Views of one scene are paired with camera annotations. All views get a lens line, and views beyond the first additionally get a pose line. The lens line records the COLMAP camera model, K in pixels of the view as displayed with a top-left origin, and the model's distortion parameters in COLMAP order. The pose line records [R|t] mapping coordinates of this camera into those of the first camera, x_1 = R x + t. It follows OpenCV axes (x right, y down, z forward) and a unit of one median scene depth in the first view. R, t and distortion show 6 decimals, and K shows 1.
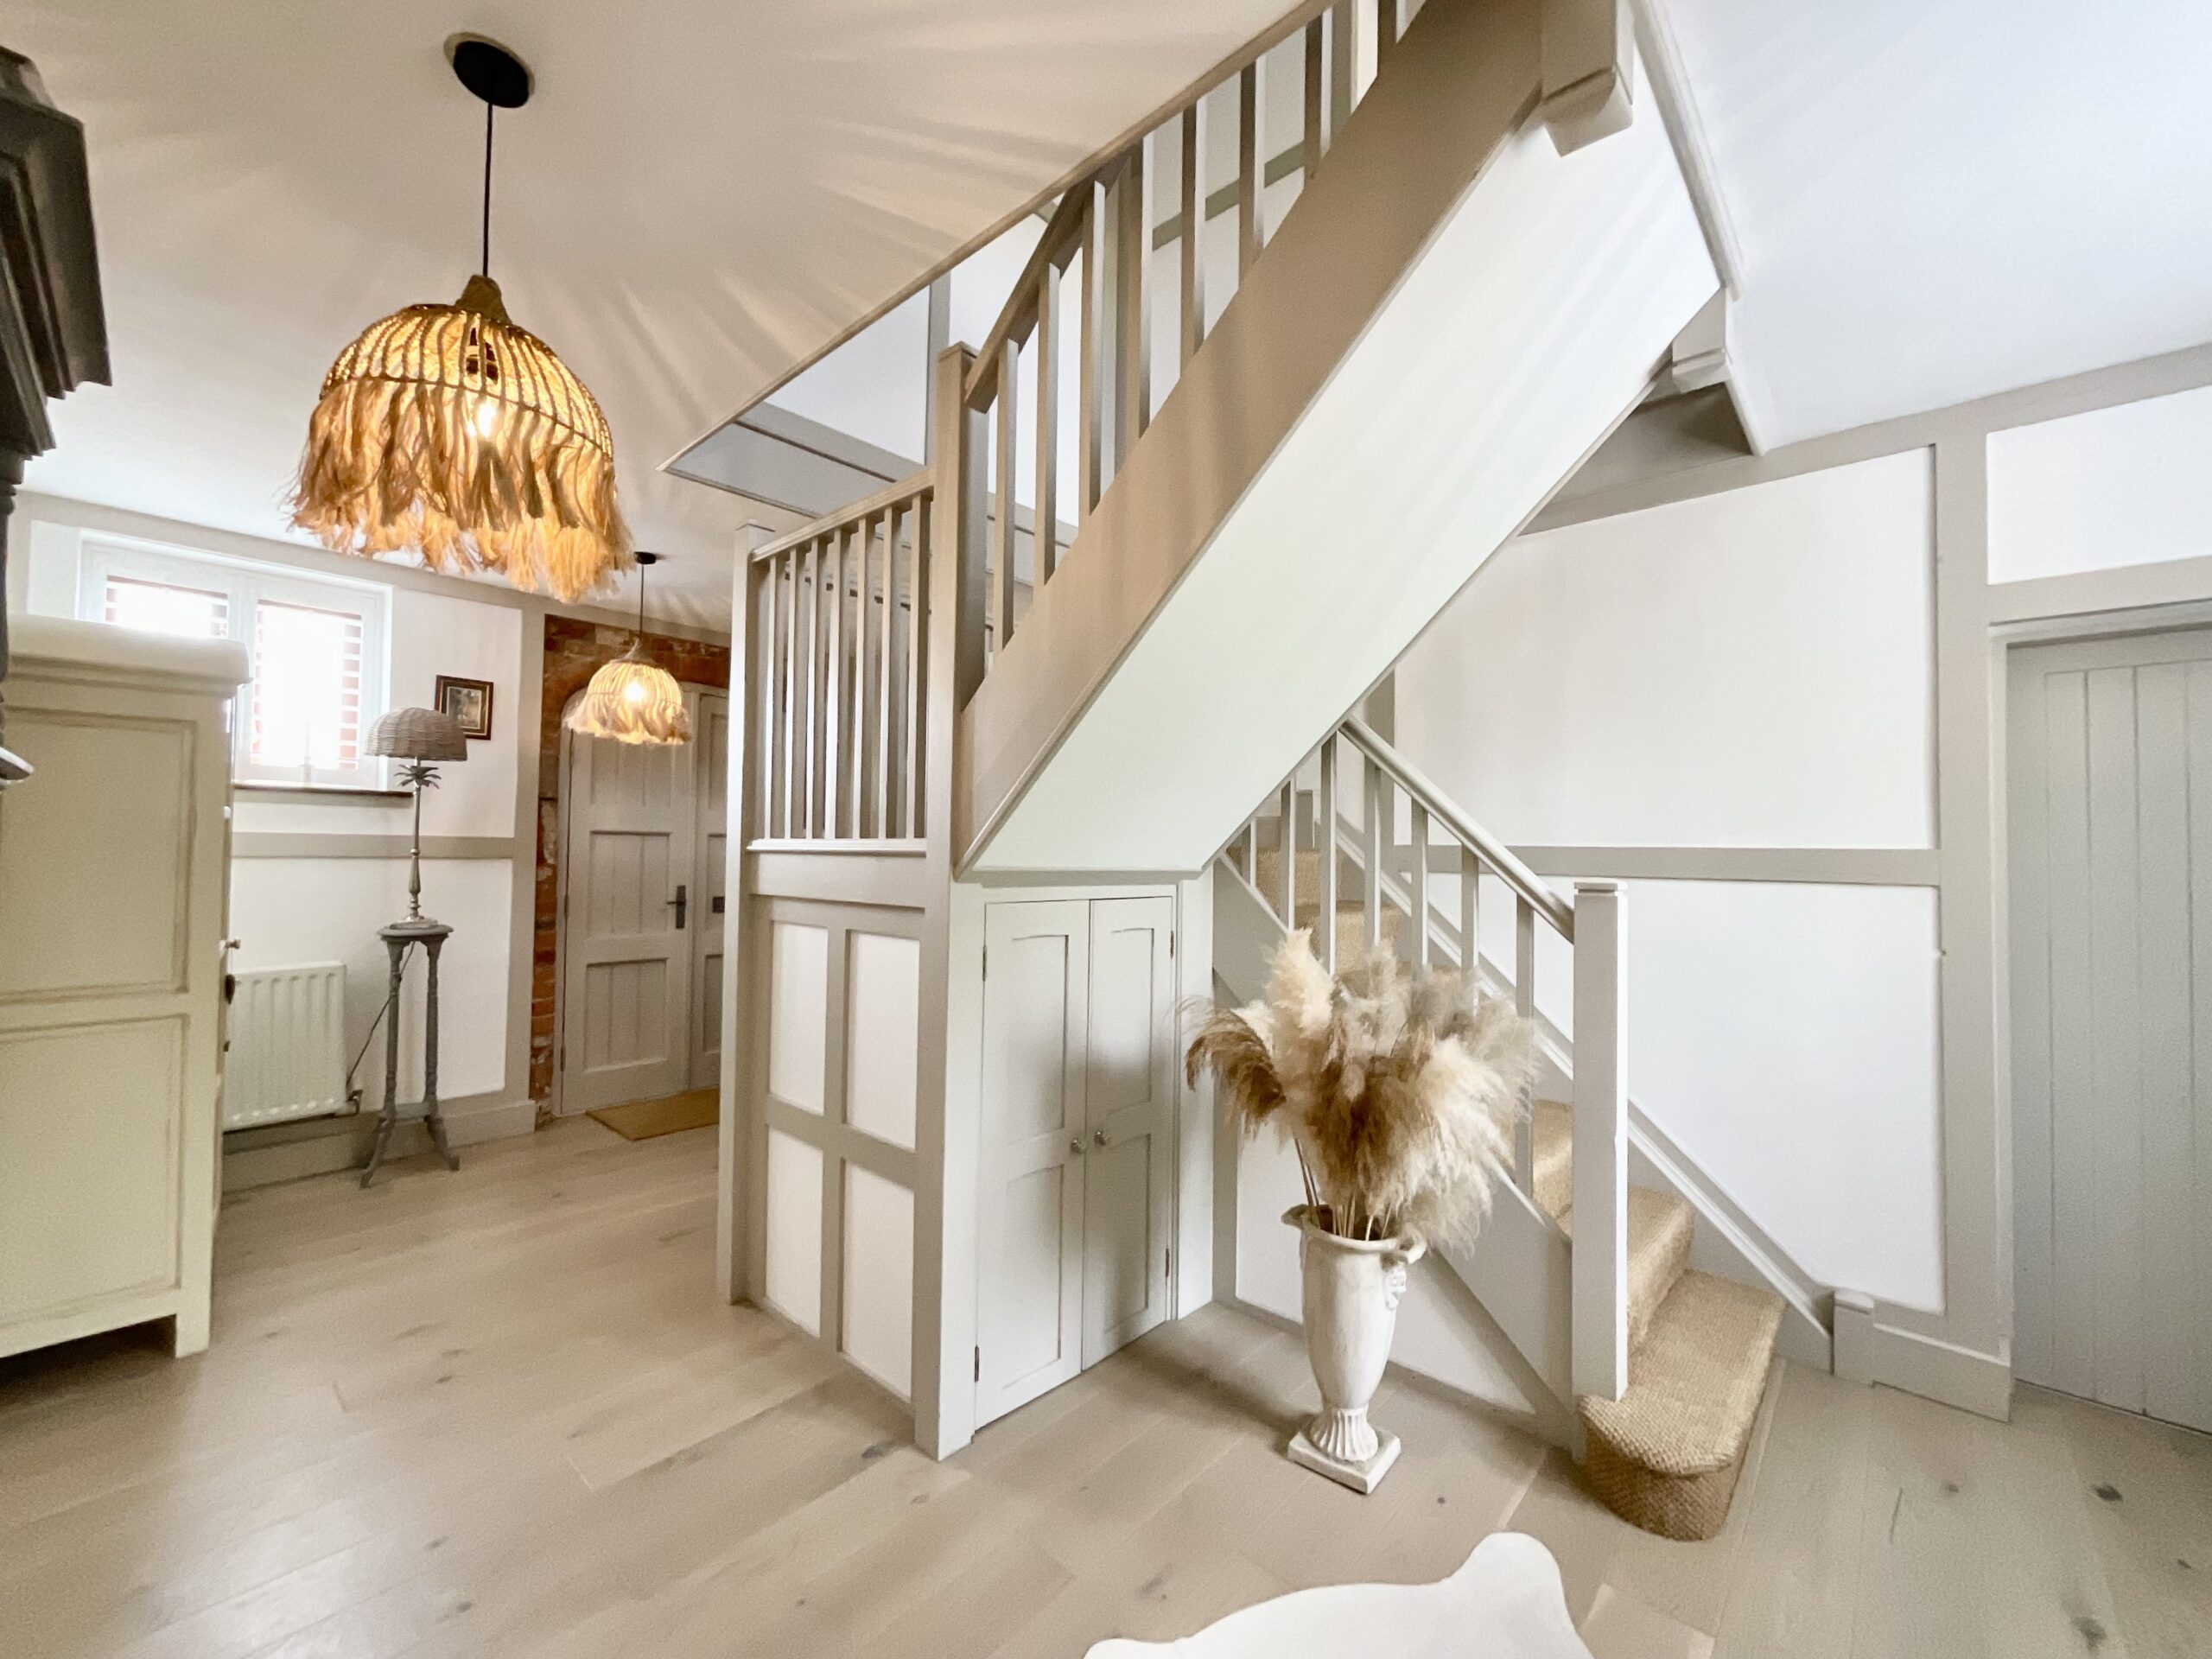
lens RADIAL K [[899.1, 0, 1103.0], [0, 899.1, 830.2], [0, 0, 1]] dist [-0.001725, -0.000080]
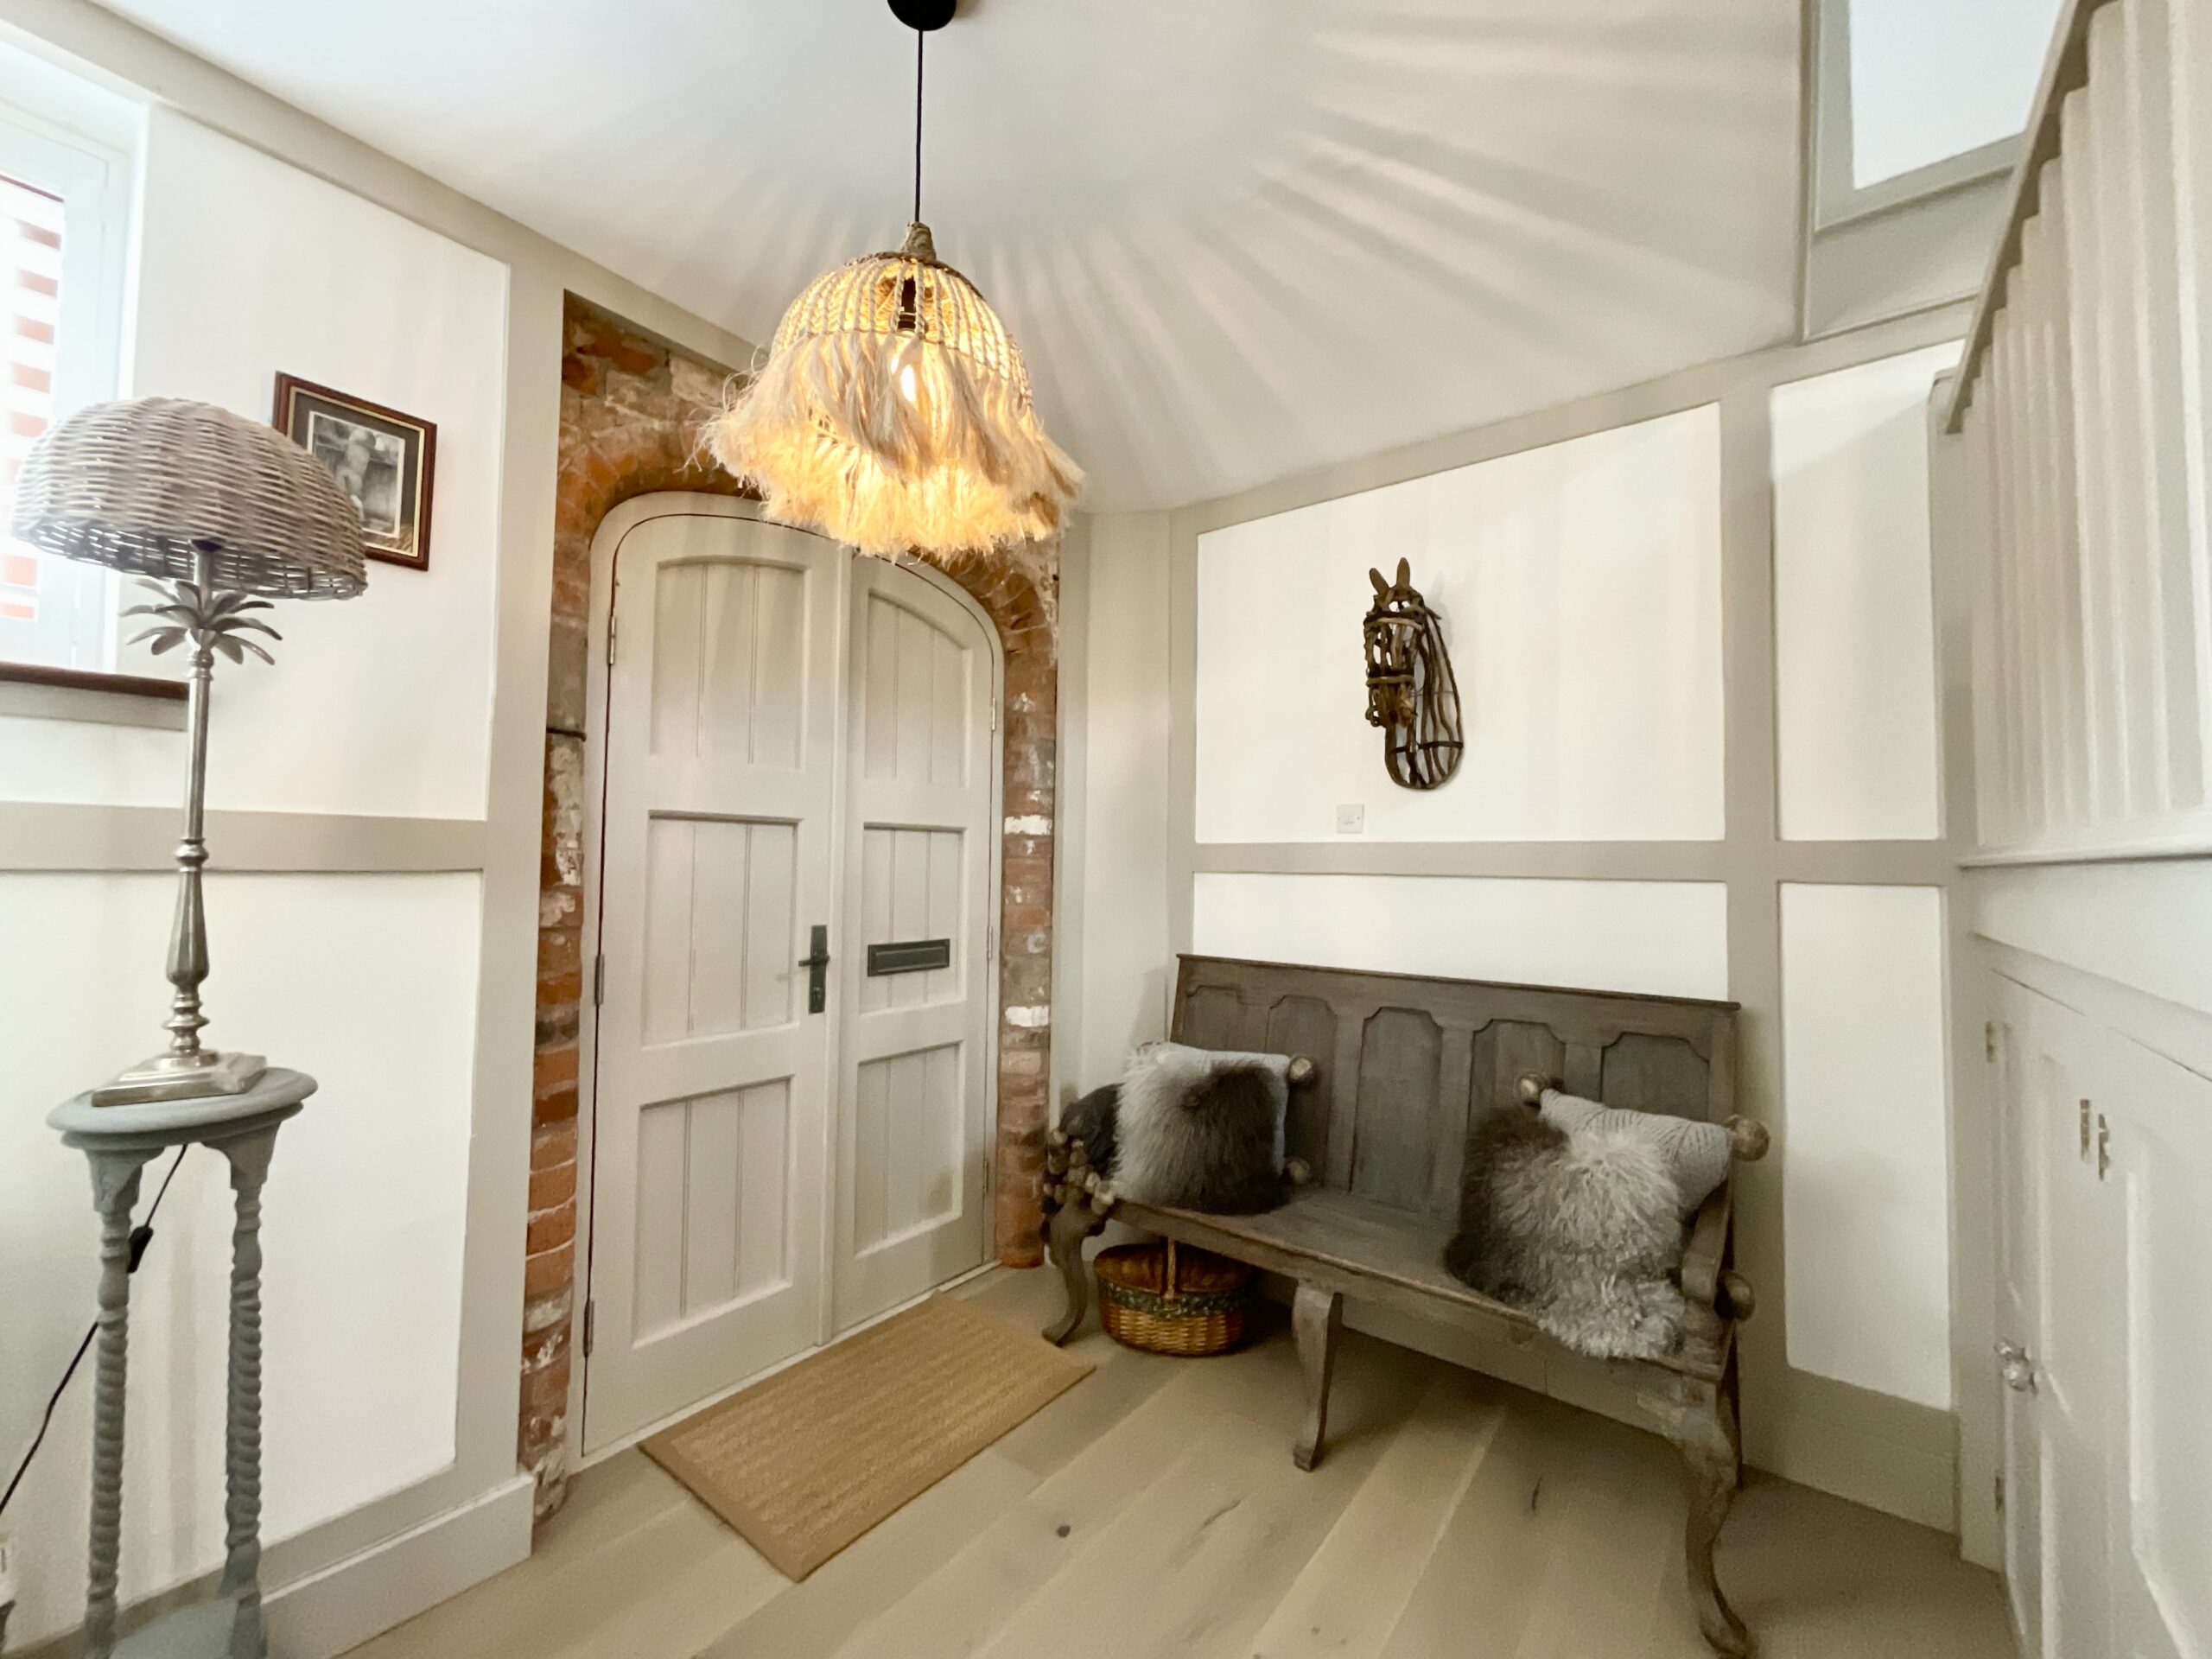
lens RADIAL K [[880.6, 0, 1106.0], [0, 880.6, 829.5], [0, 0, 1]] dist [0.001820, -0.000027]
pose [[0.995228, 0.003332, 0.097519, -0.410002], [-0.002321, 0.999942, -0.010484, 0.015100], [-0.097548, 0.010208, 0.995178, 0.569405]]
